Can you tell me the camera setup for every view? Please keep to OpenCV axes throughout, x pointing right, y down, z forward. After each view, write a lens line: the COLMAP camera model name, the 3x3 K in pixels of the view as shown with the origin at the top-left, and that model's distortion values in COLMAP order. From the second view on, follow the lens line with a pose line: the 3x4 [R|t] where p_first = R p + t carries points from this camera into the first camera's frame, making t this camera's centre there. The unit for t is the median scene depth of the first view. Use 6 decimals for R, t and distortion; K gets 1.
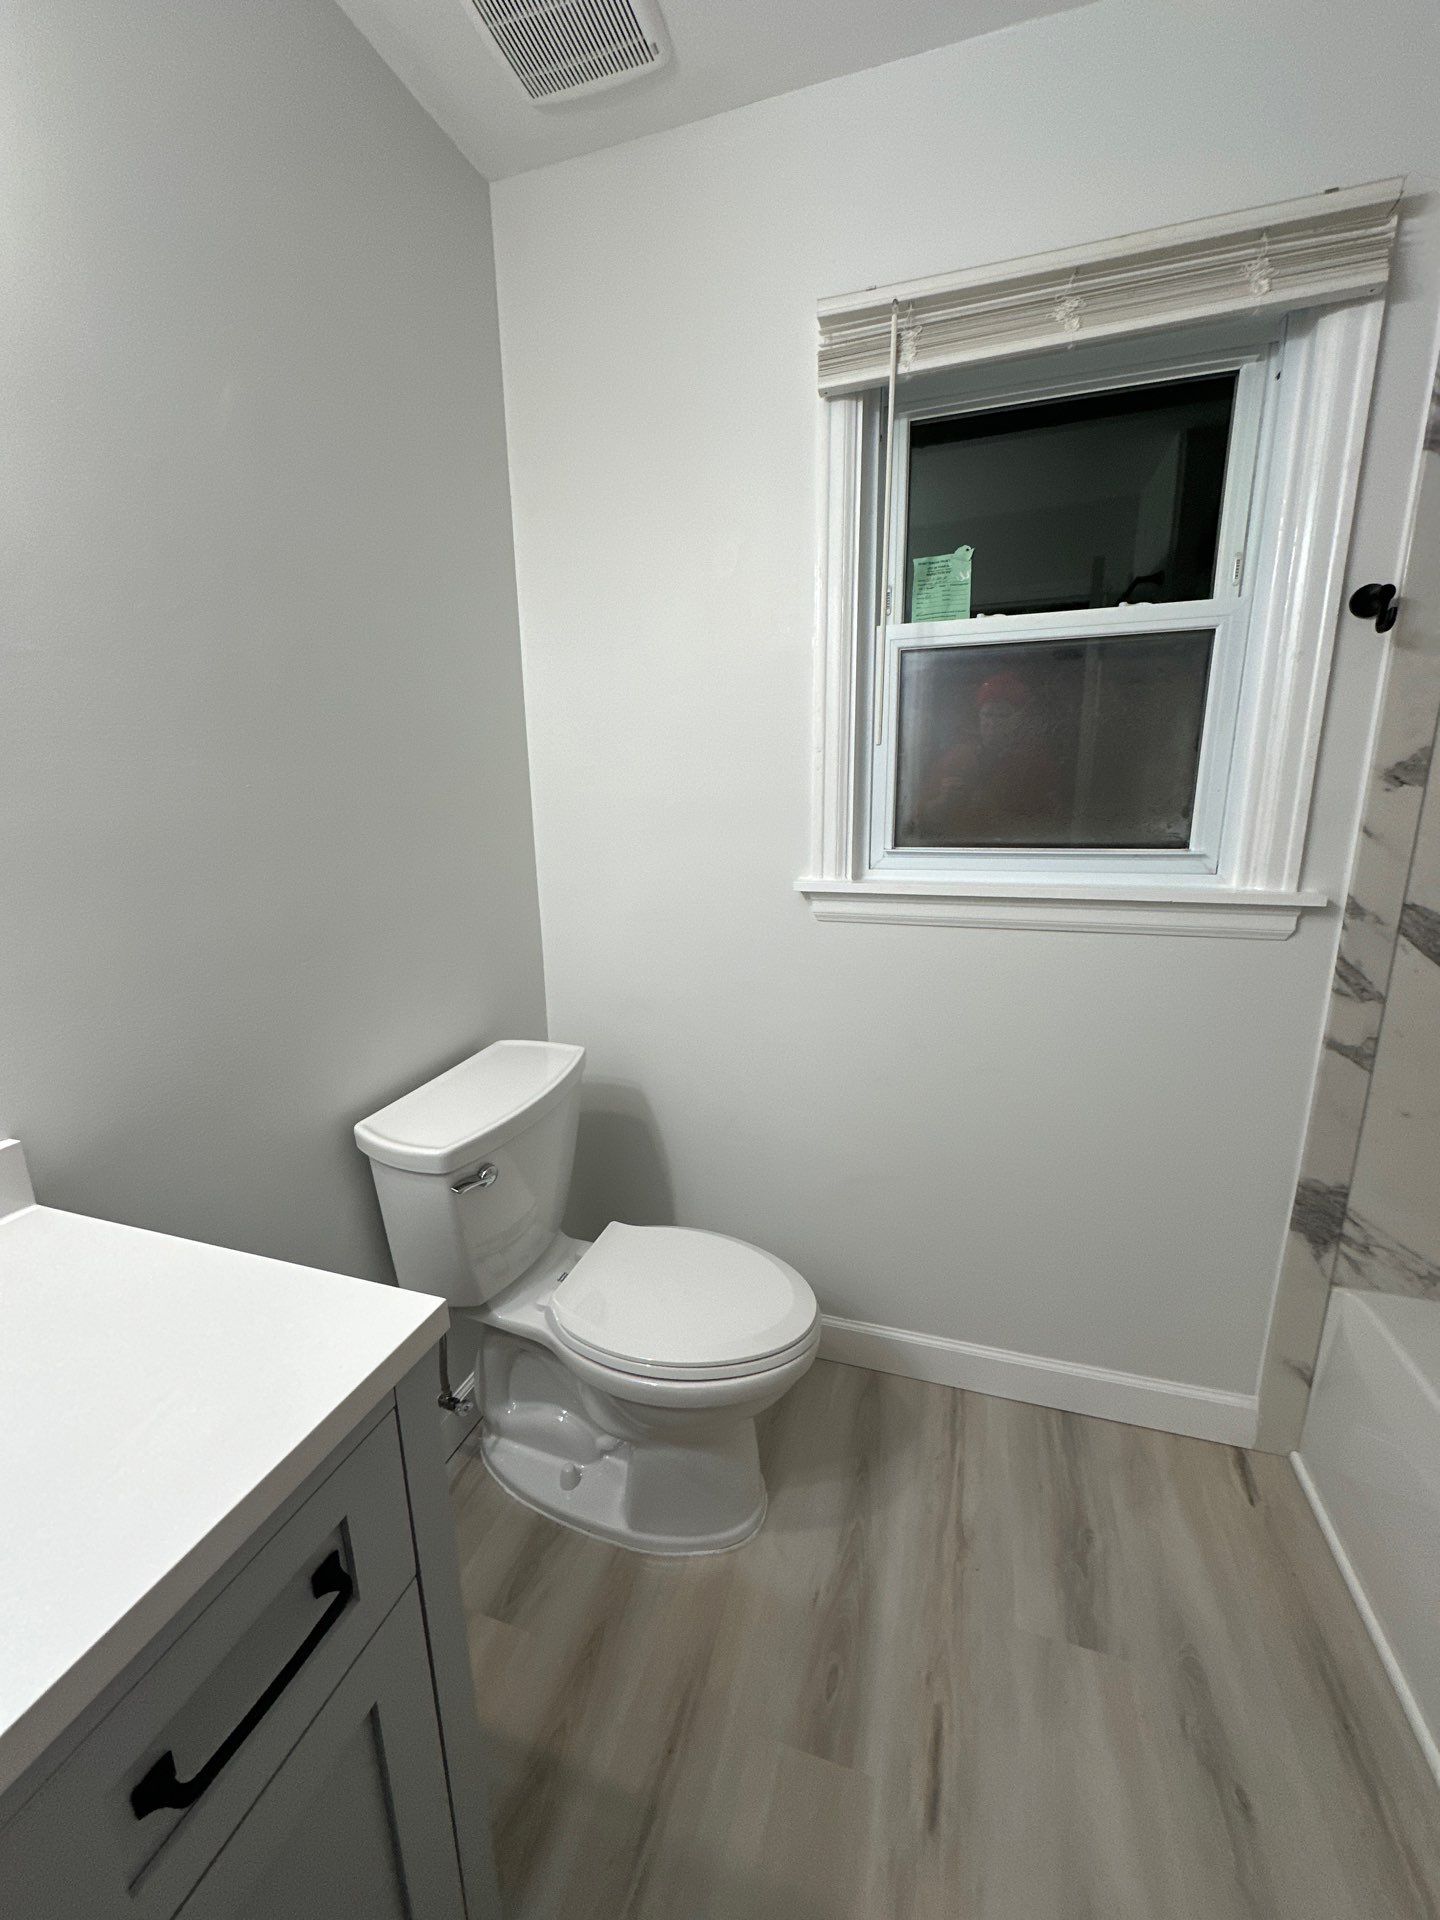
lens RADIAL K [[762.7, 0, 719.9], [0, 762.7, 955.8], [0, 0, 1]] dist [-0.002757, 0.000452]
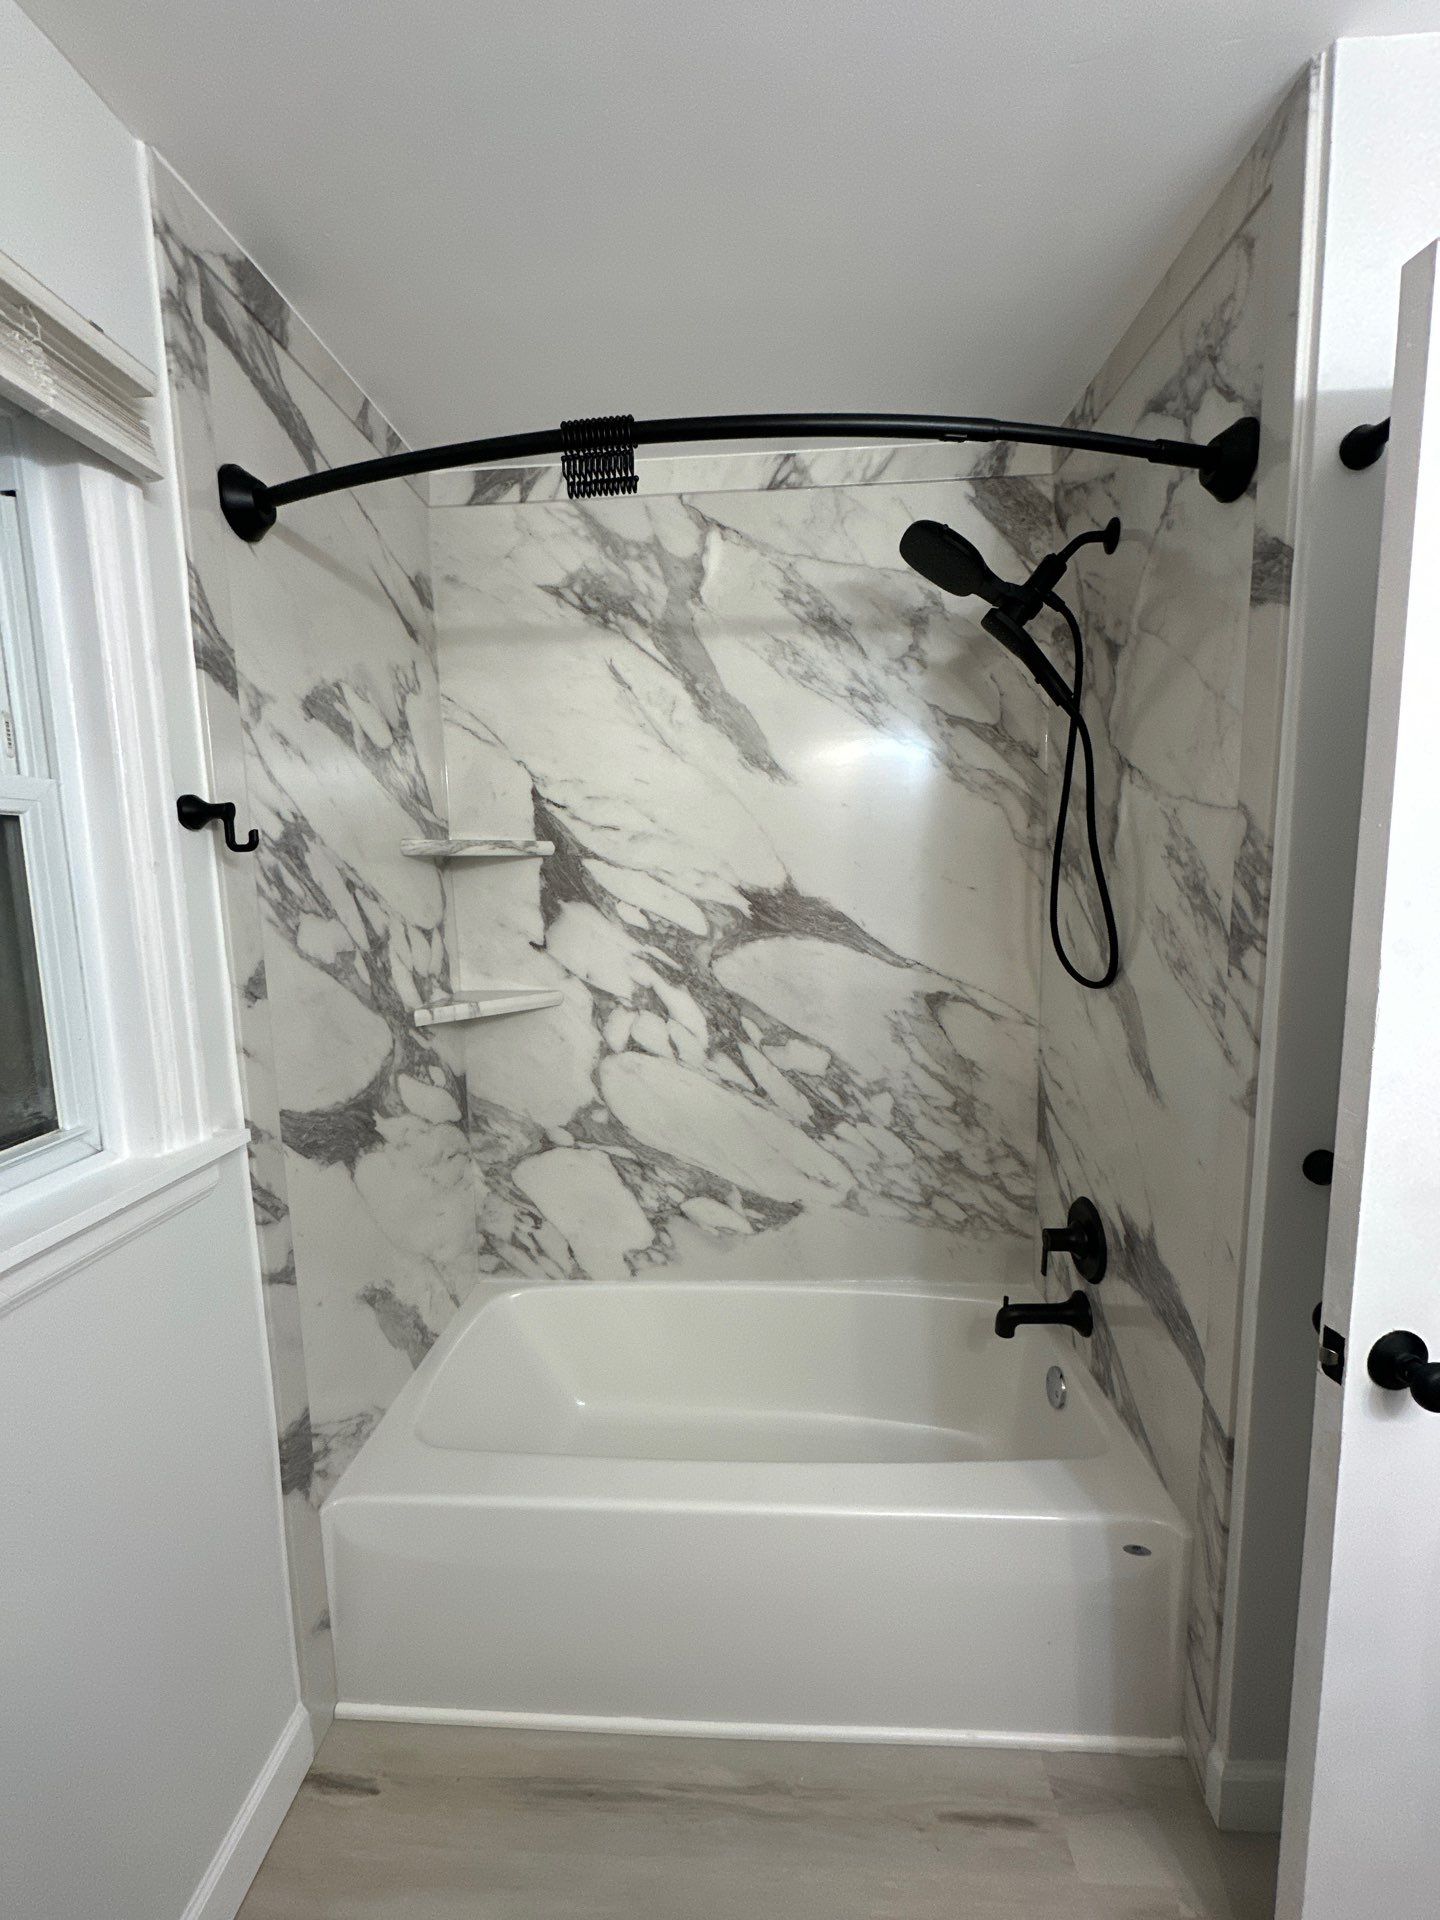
lens RADIAL K [[762.7, 0, 726.2], [0, 762.7, 959.2], [0, 0, 1]] dist [-0.002757, 0.000452]
pose [[-0.267836, -0.090376, 0.959216, -0.179205], [0.245850, 0.956221, 0.158741, -0.262675], [-0.931570, 0.278340, -0.233891, 0.612678]]
